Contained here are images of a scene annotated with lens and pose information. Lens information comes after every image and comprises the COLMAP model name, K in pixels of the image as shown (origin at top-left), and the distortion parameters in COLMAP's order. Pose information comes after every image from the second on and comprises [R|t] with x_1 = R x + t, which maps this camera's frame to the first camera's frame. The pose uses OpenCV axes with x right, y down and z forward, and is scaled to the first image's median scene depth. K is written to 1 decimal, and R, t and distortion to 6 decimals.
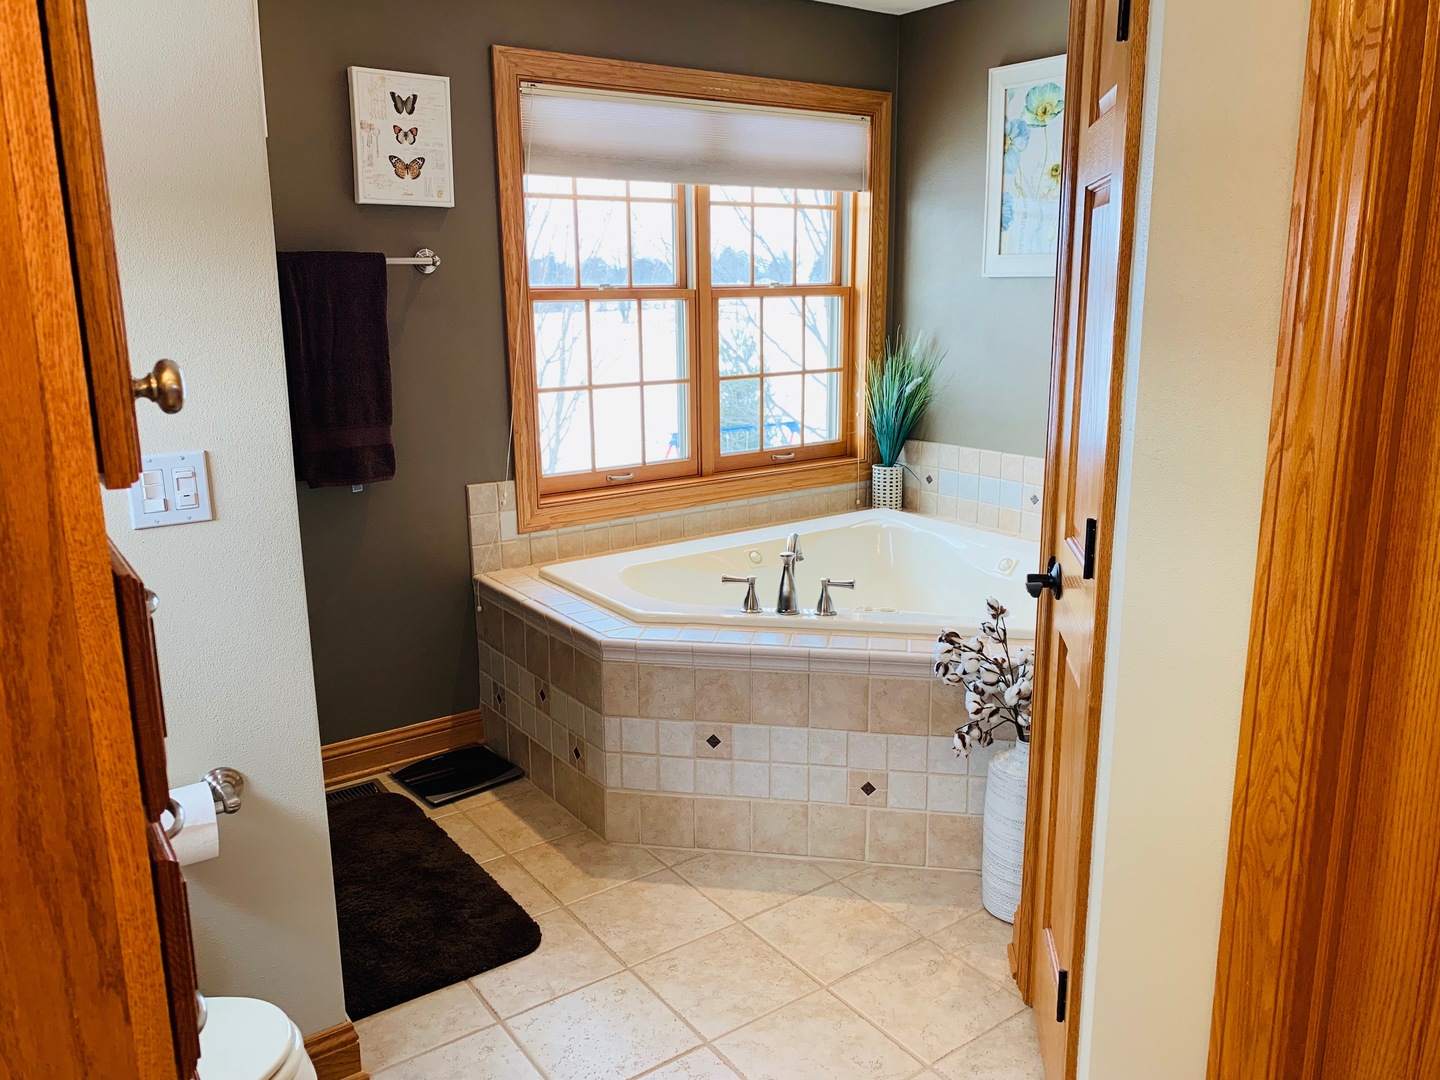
lens RADIAL K [[1095.5, 0, 714.1], [0, 1095.5, 525.5], [0, 0, 1]] dist [0.053055, -0.072255]
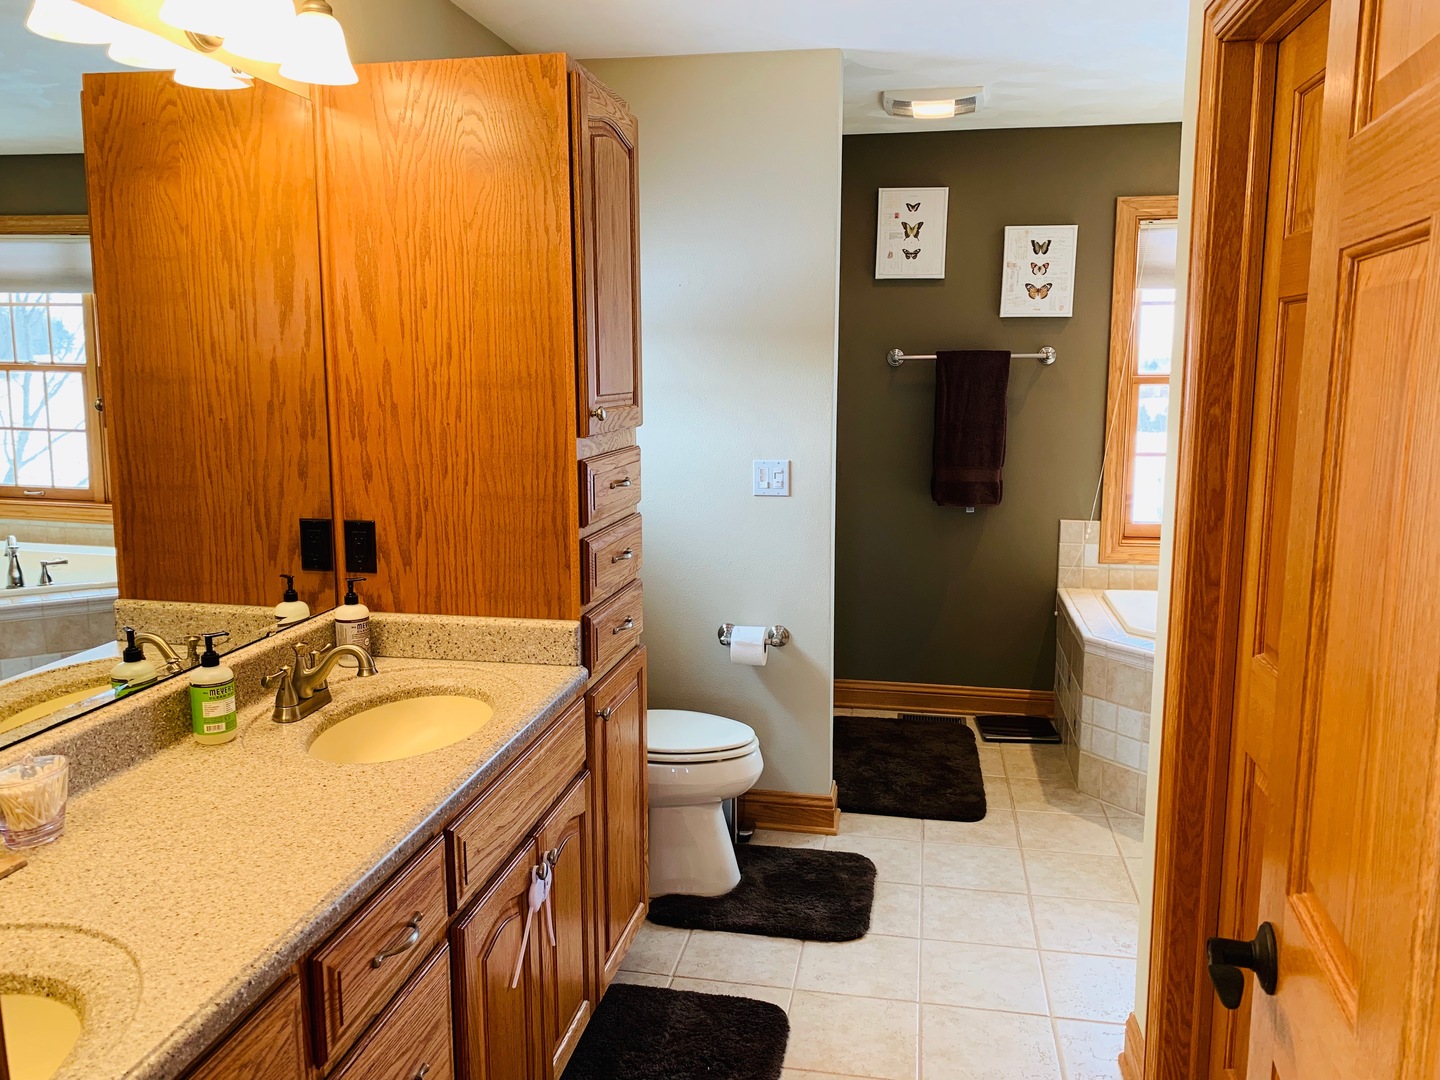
lens RADIAL K [[1095.5, 0, 724.2], [0, 1095.5, 539.1], [0, 0, 1]] dist [0.053055, -0.072255]
pose [[0.696522, 0.124727, -0.706611, 0.488687], [-0.159562, 0.987042, 0.016943, 0.032305], [0.699569, 0.100948, 0.707399, -0.258130]]
